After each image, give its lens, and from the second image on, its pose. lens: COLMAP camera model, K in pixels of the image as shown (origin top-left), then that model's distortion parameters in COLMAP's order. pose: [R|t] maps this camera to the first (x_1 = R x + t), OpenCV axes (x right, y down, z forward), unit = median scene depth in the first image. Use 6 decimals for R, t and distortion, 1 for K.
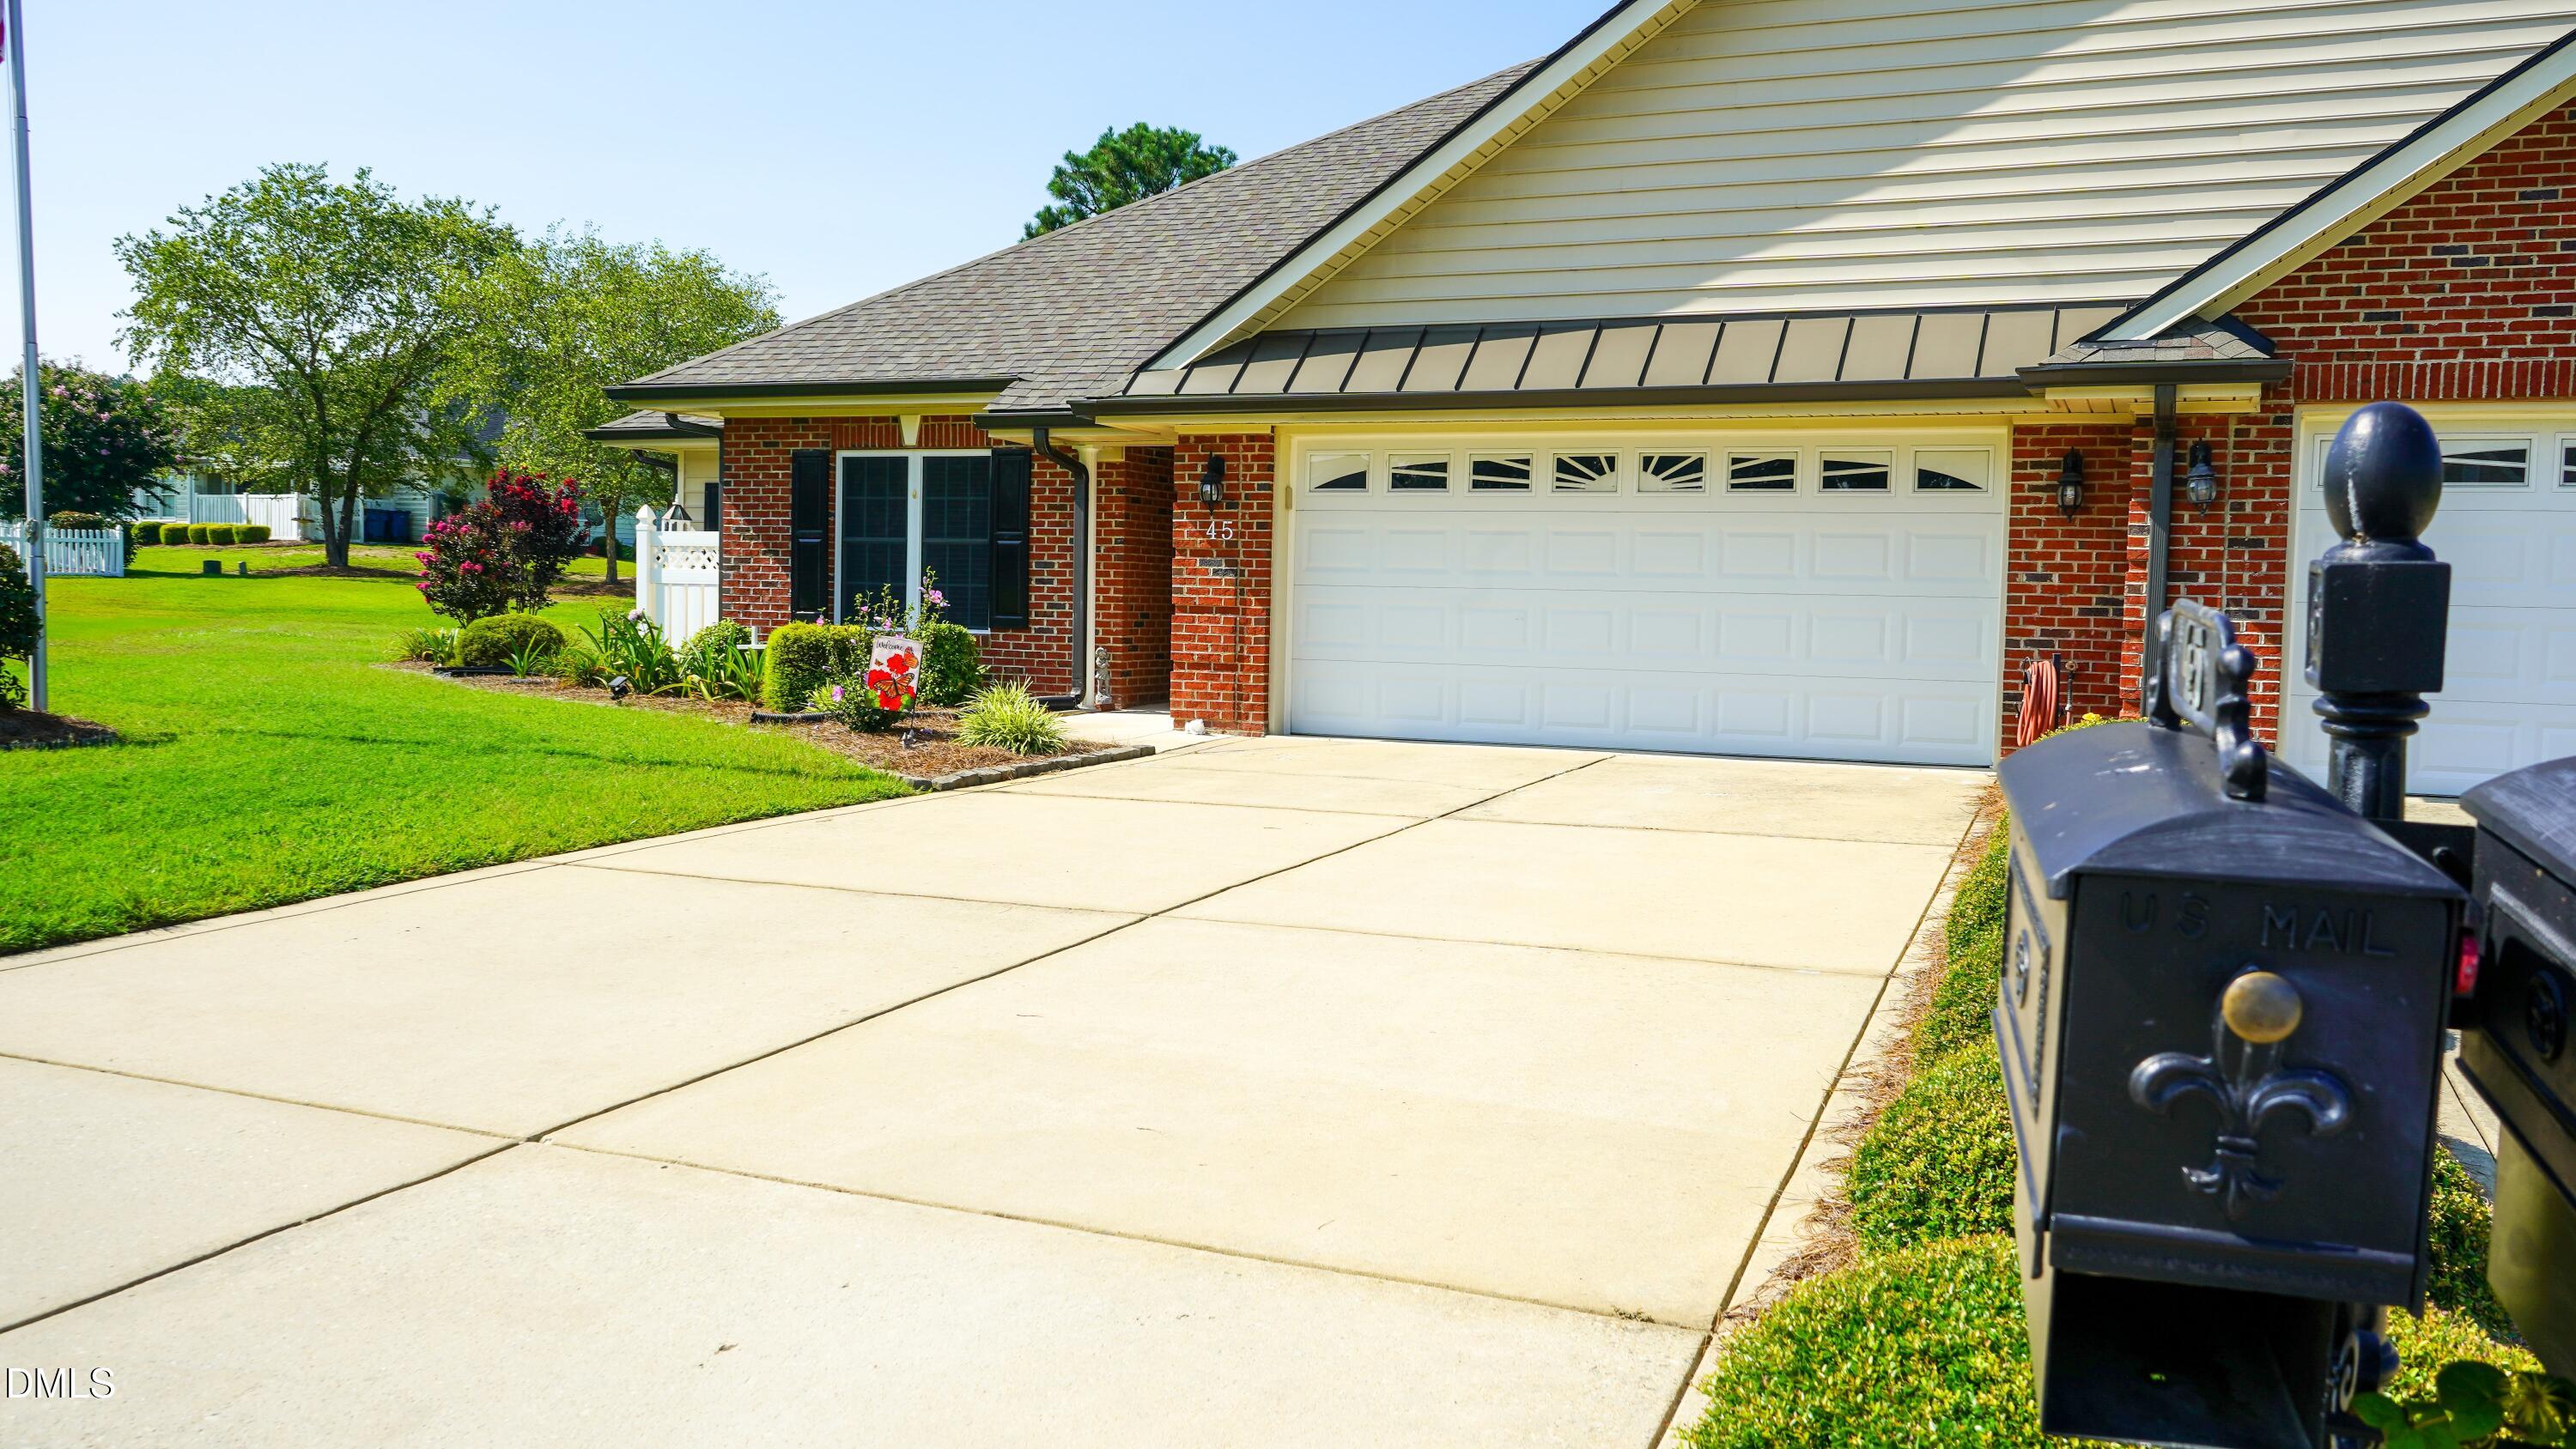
lens RADIAL K [[2010.6, 0, 1287.0], [0, 2010.6, 729.2], [0, 0, 1]] dist [0.002794, 0.000457]
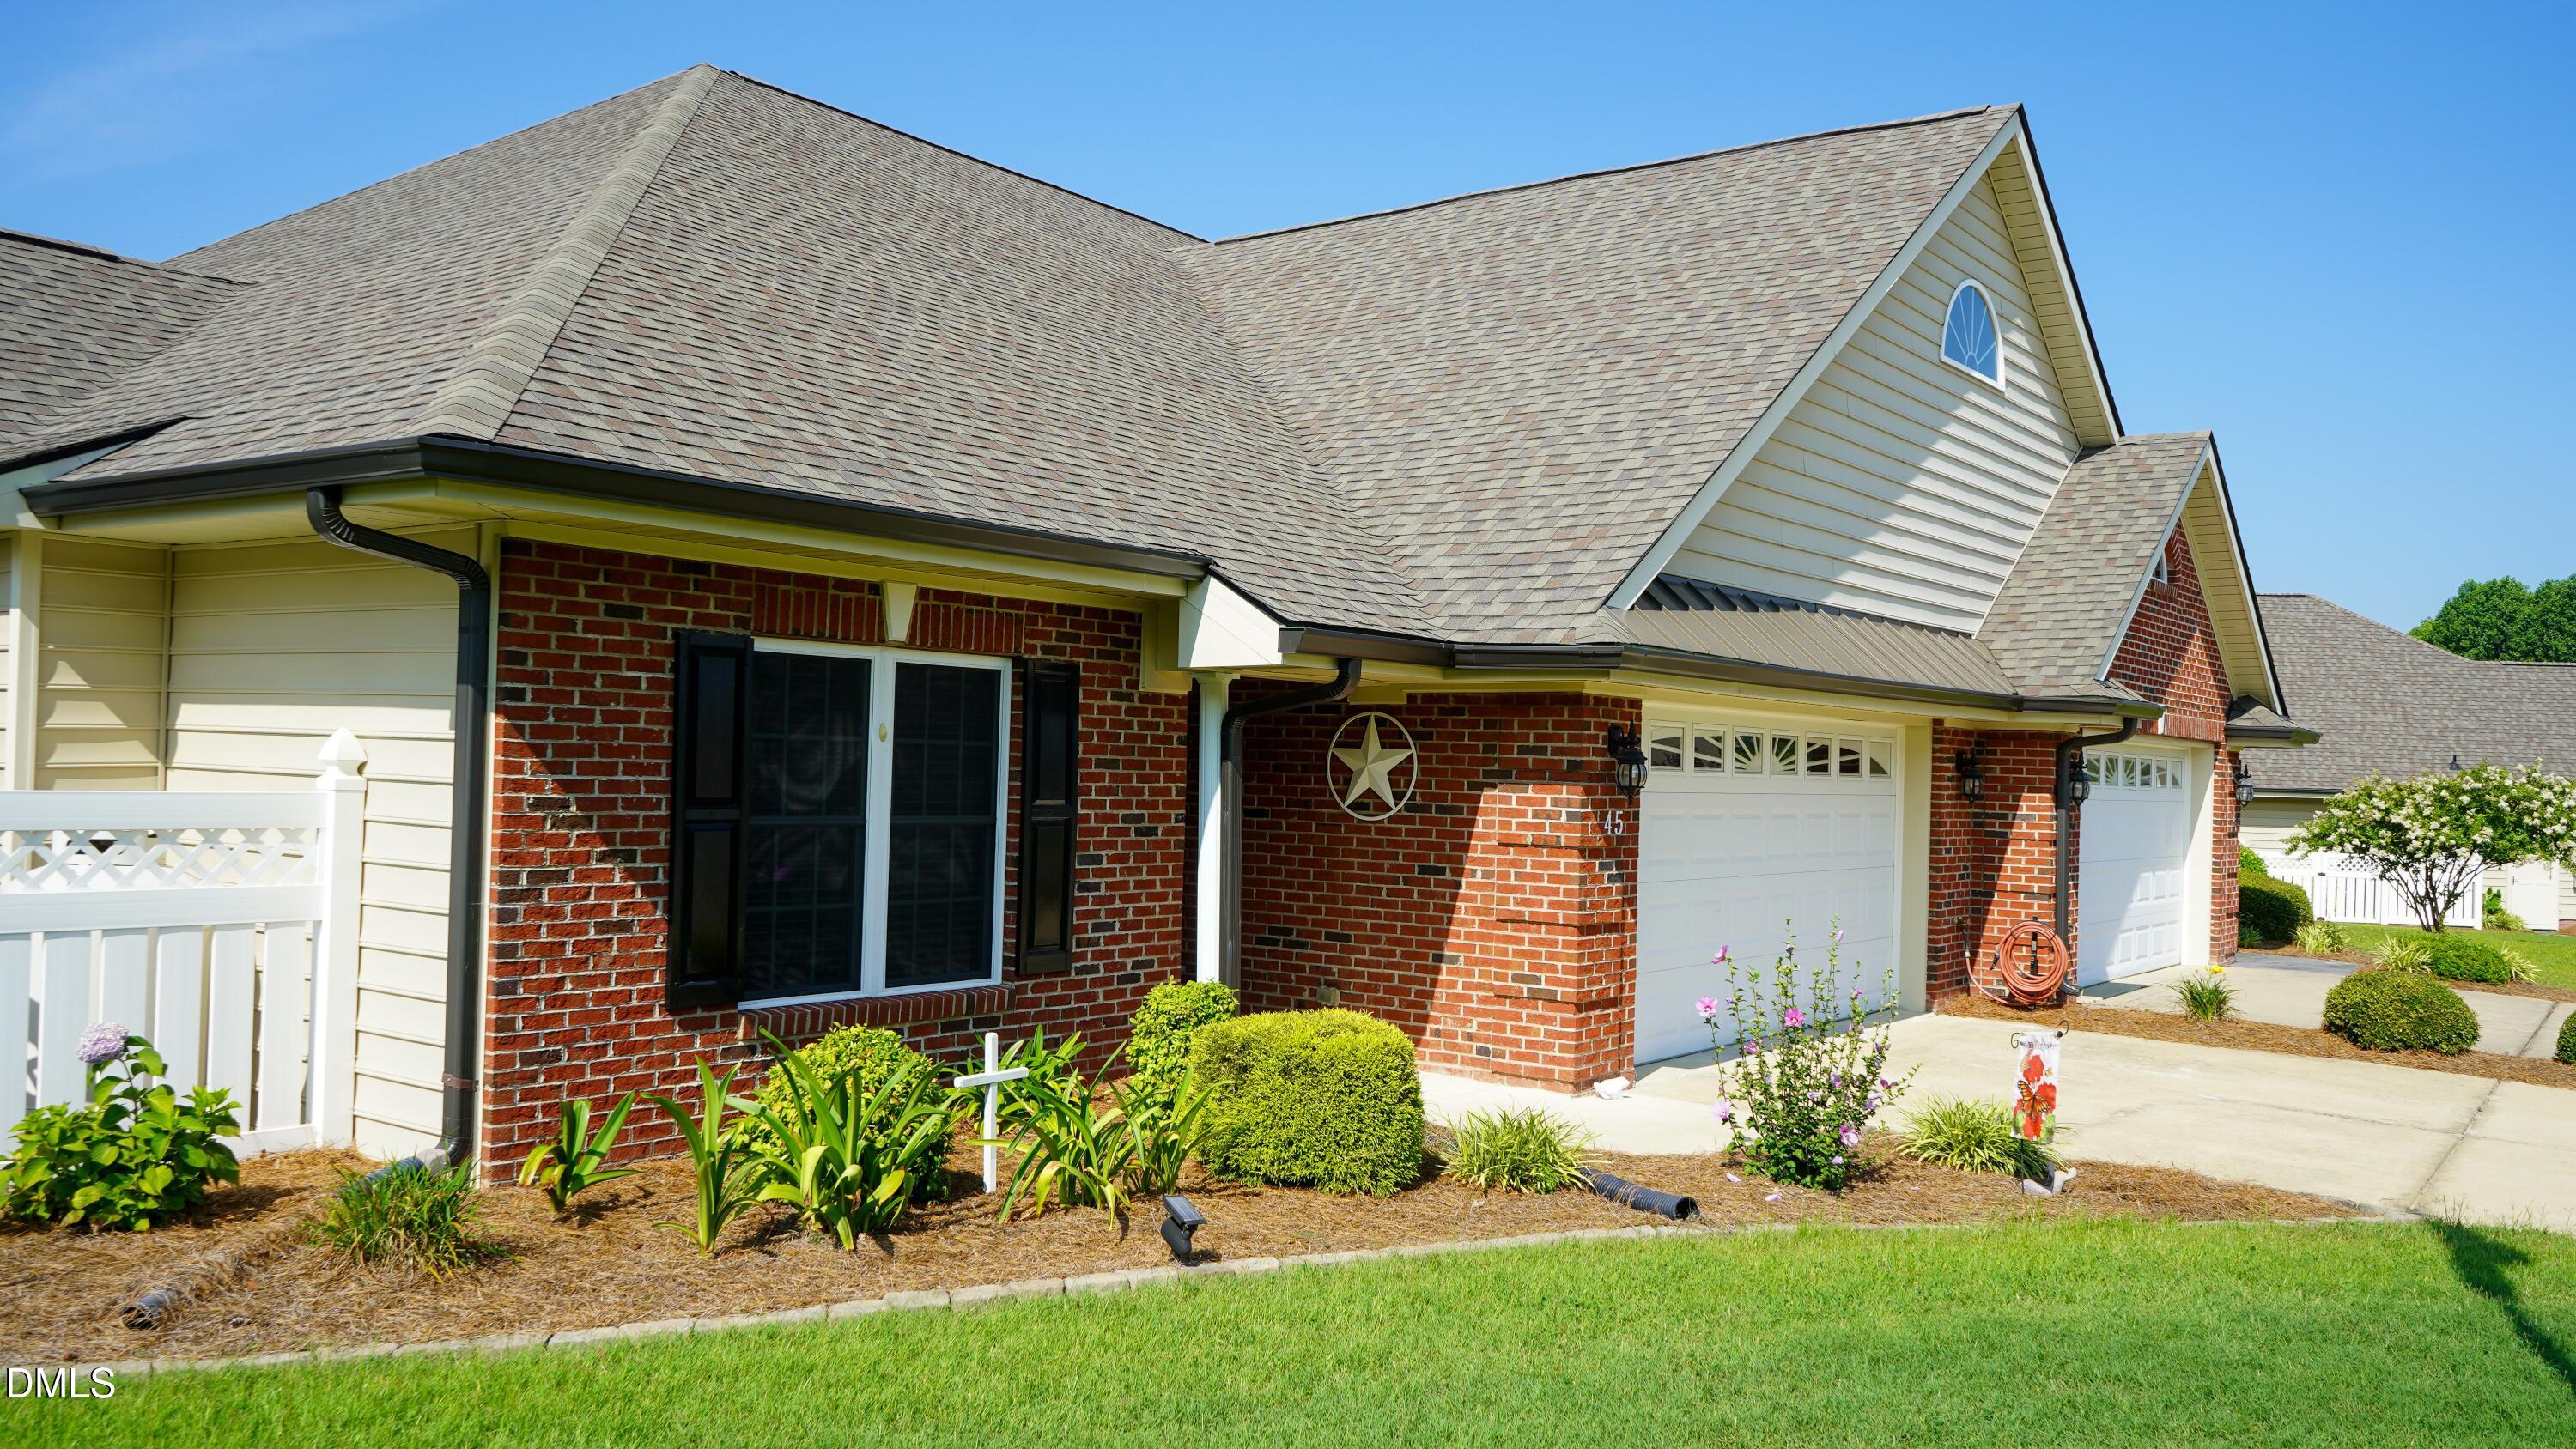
lens RADIAL K [[2050.2, 0, 1289.8], [0, 2050.2, 738.6], [0, 0, 1]] dist [0.005533, -0.000150]
pose [[0.255962, -0.001466, 0.966686, -0.808823], [0.039710, 0.999171, -0.008999, -0.128313], [-0.965871, 0.040691, 0.255808, 0.919123]]
